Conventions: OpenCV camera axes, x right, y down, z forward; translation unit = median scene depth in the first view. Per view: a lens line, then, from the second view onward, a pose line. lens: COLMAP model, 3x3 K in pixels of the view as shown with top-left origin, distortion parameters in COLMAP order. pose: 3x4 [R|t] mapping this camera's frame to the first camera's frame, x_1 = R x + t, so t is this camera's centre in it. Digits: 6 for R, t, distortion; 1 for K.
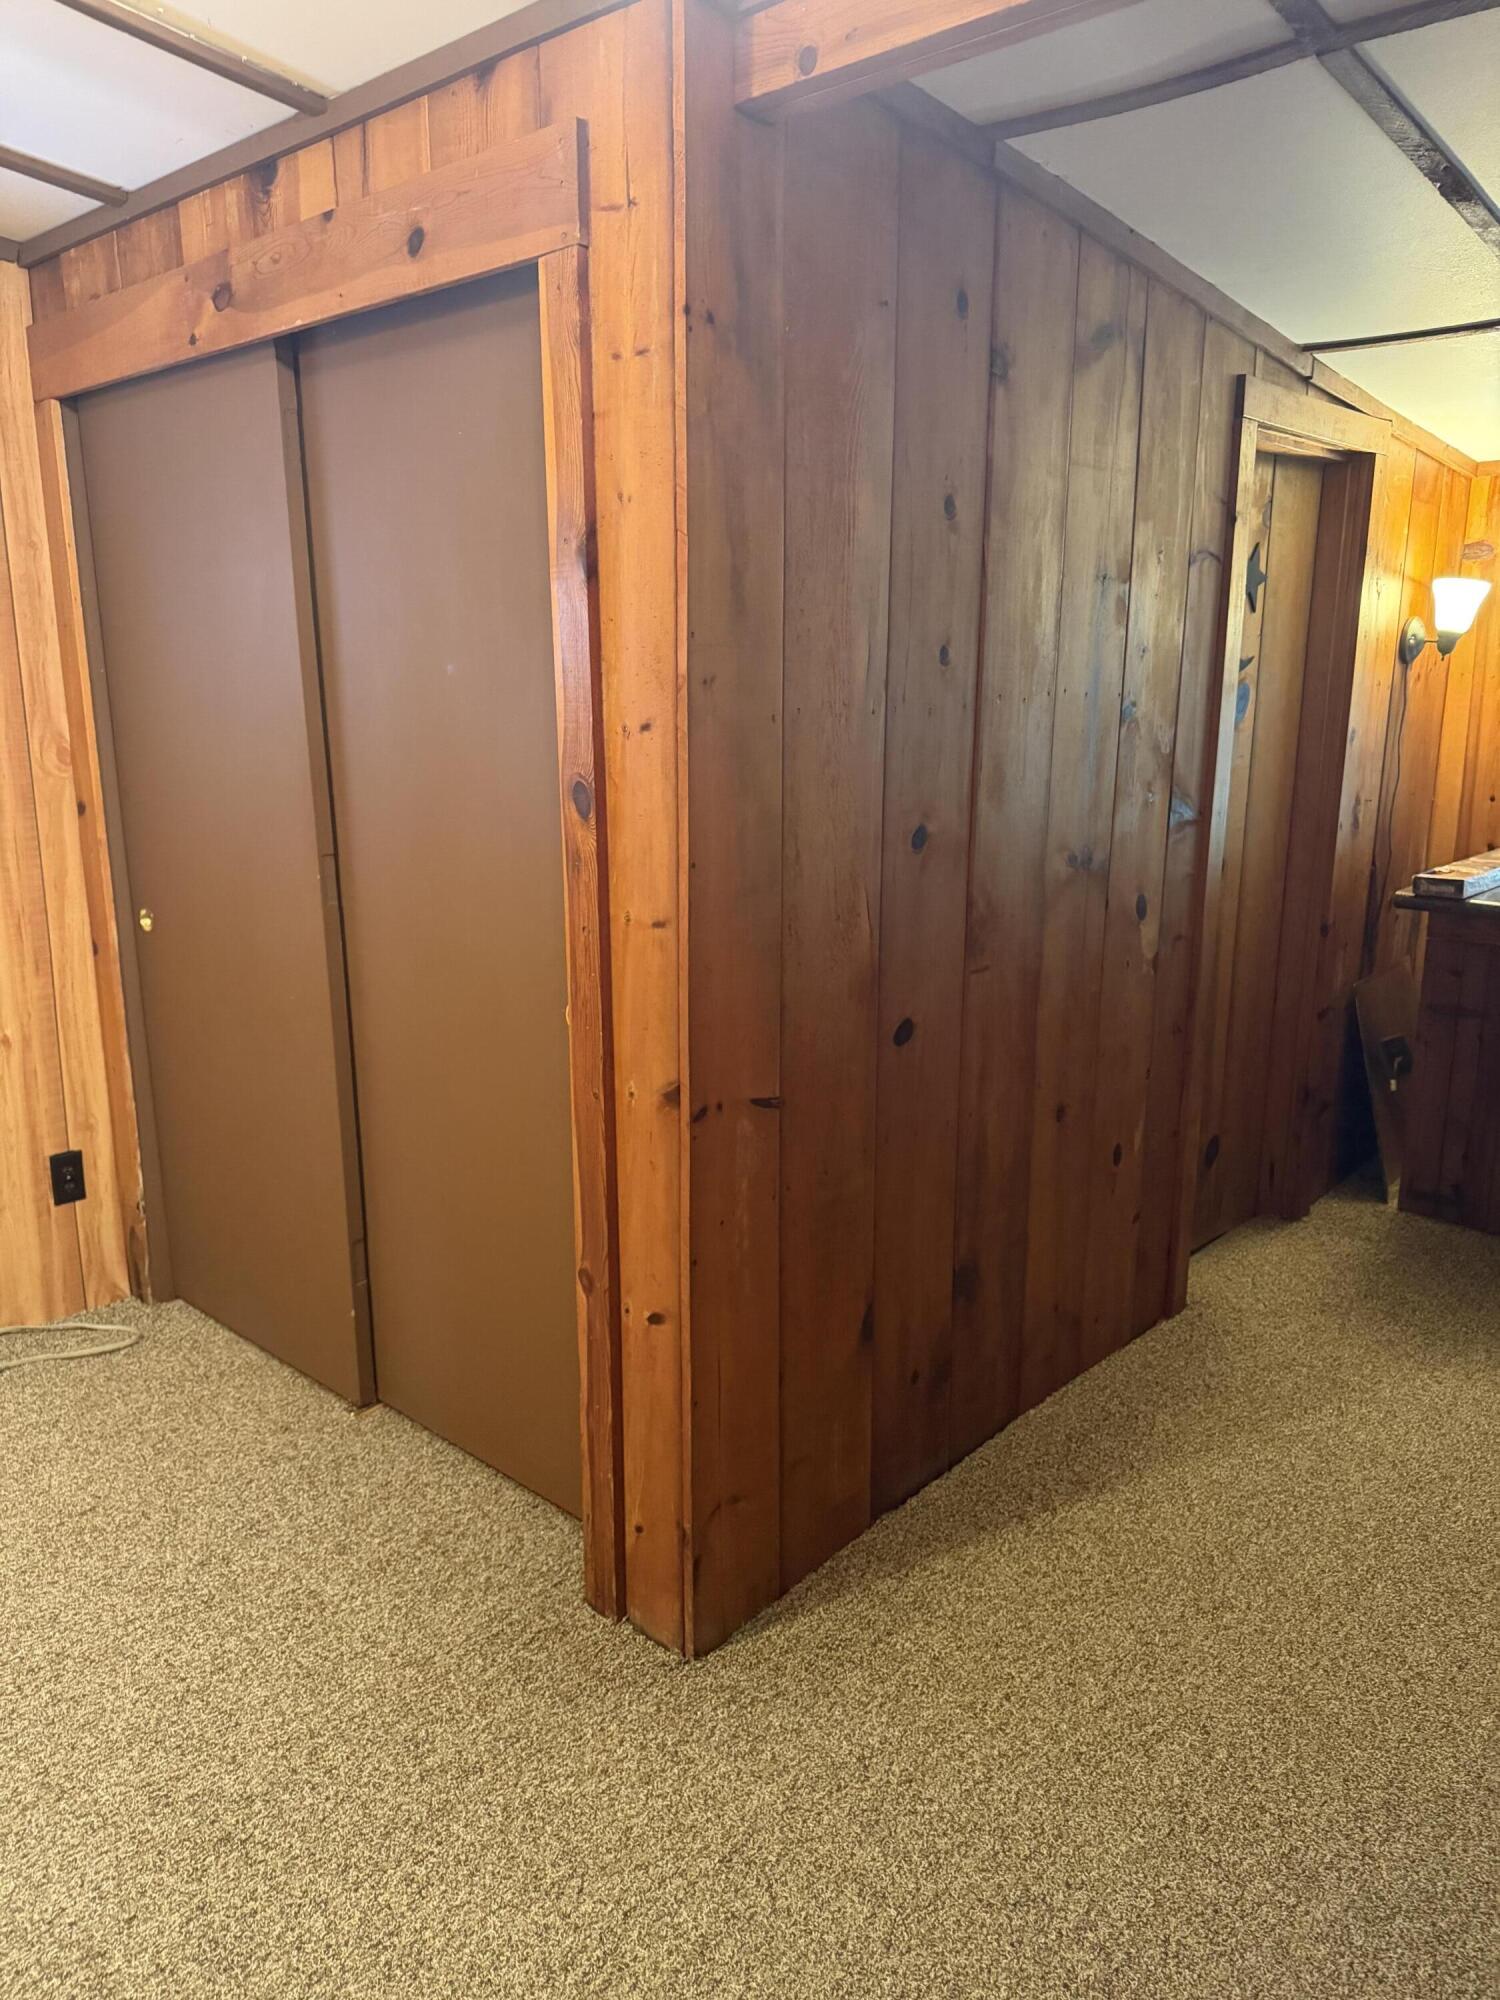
lens RADIAL K [[1396.7, 0, 750.0], [0, 1396.7, 1000.0], [0, 0, 1]] dist [0.000746, -0.037325]
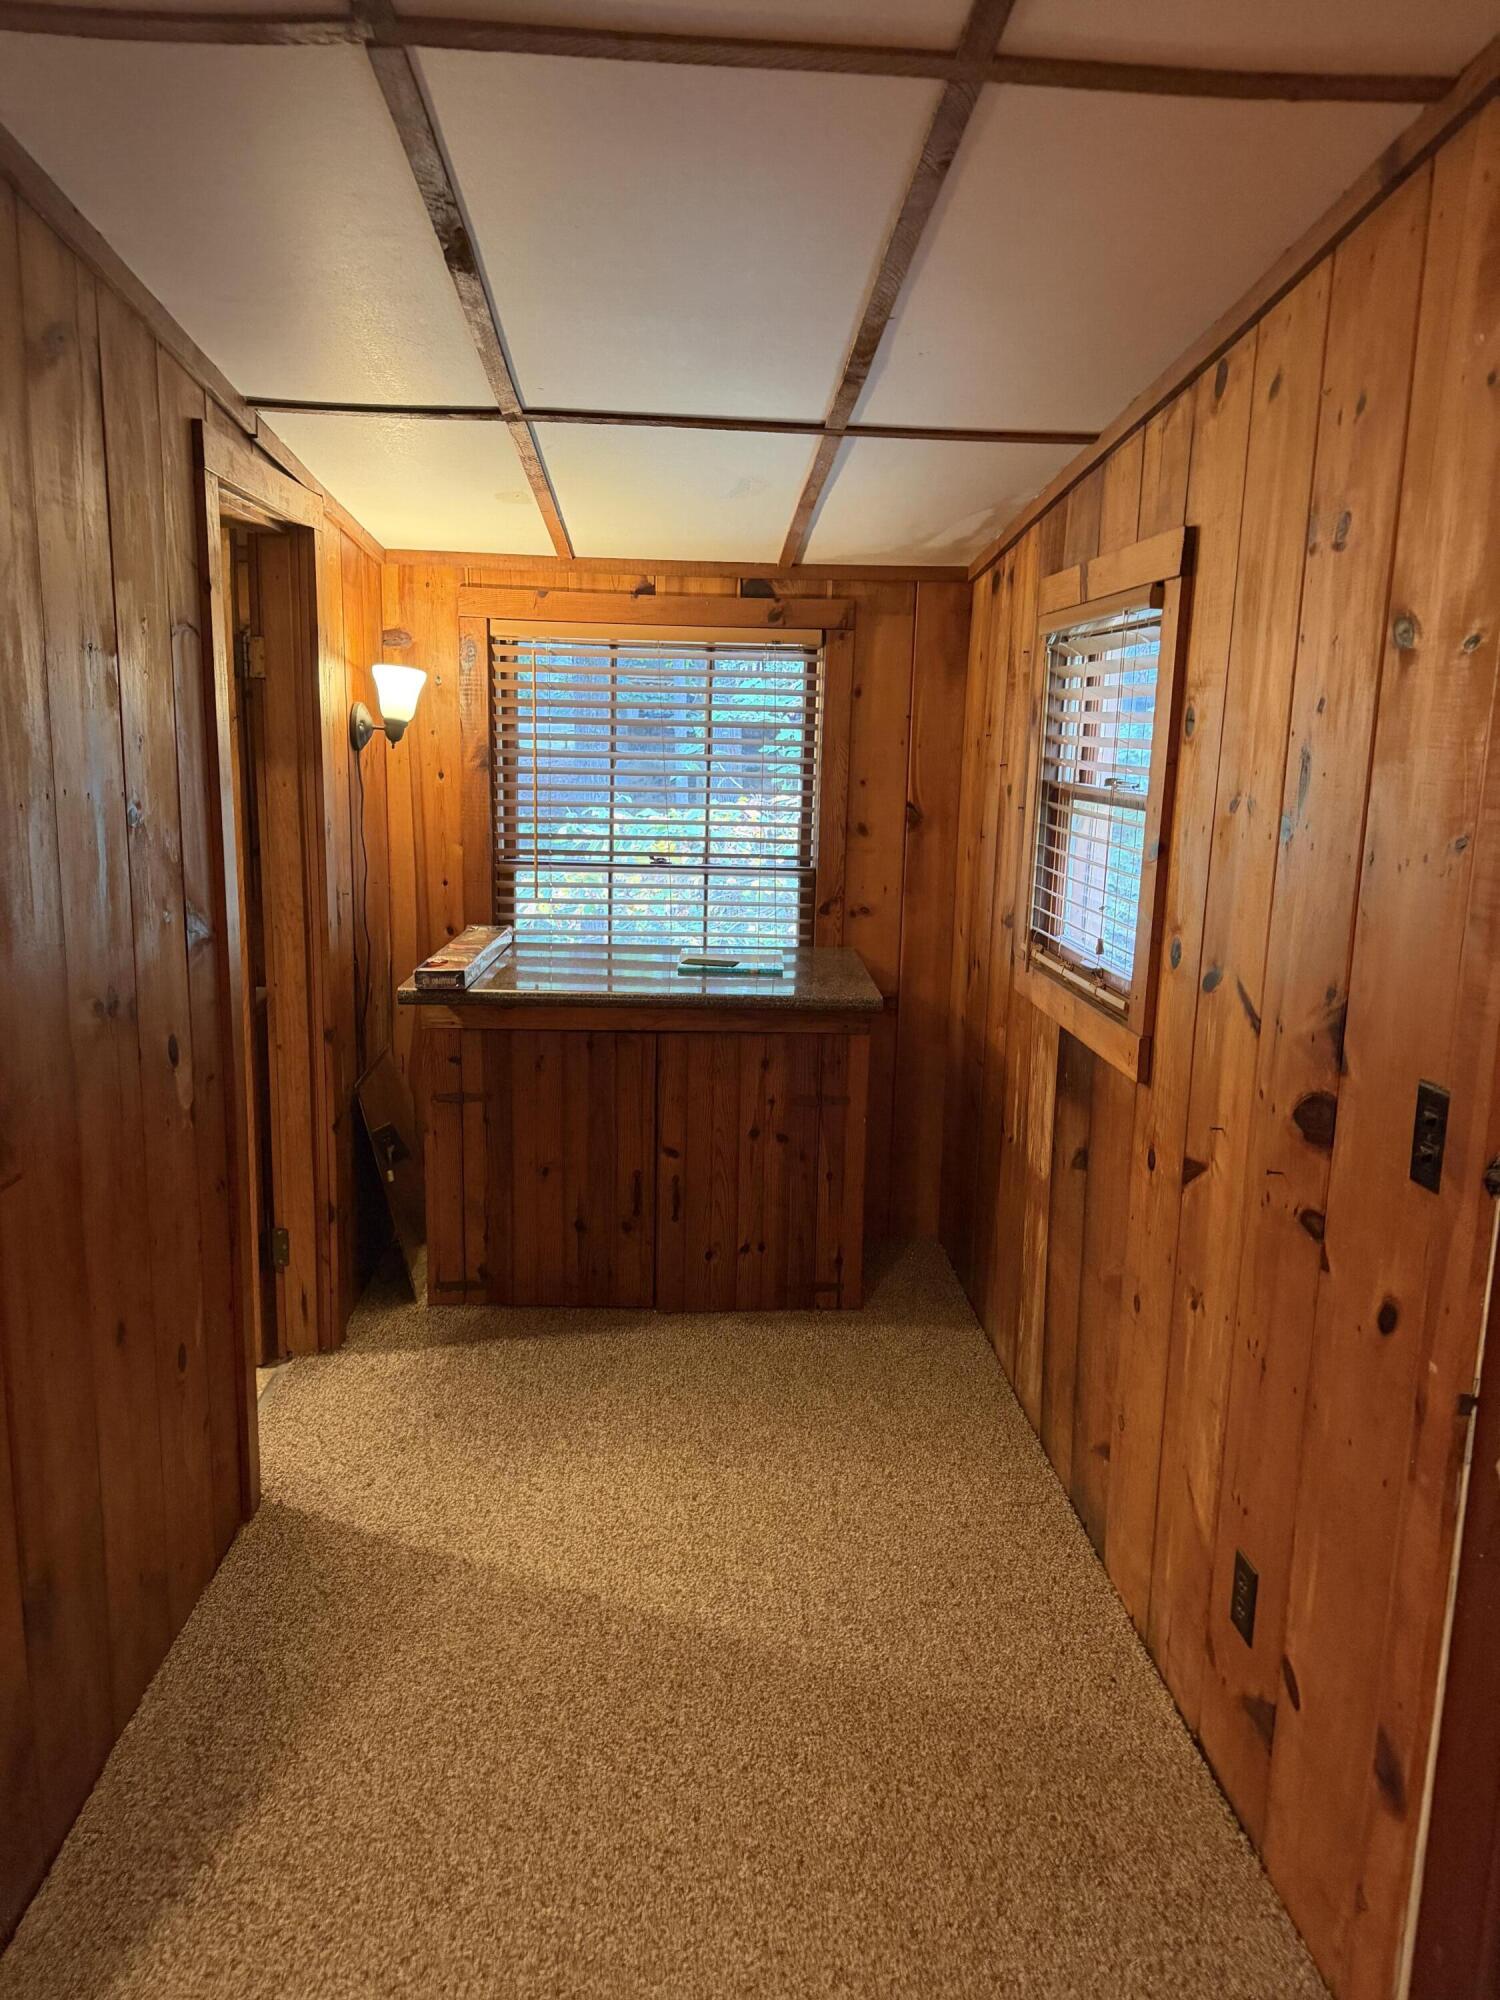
lens RADIAL K [[1405.0, 0, 750.0], [0, 1405.0, 1000.0], [0, 0, 1]] dist [0.007752, -0.010807]
pose [[0.704979, -0.109262, 0.700761, -0.056025], [0.142030, 0.989796, 0.011443, -0.059646], [-0.694861, 0.091462, 0.713304, 0.186582]]
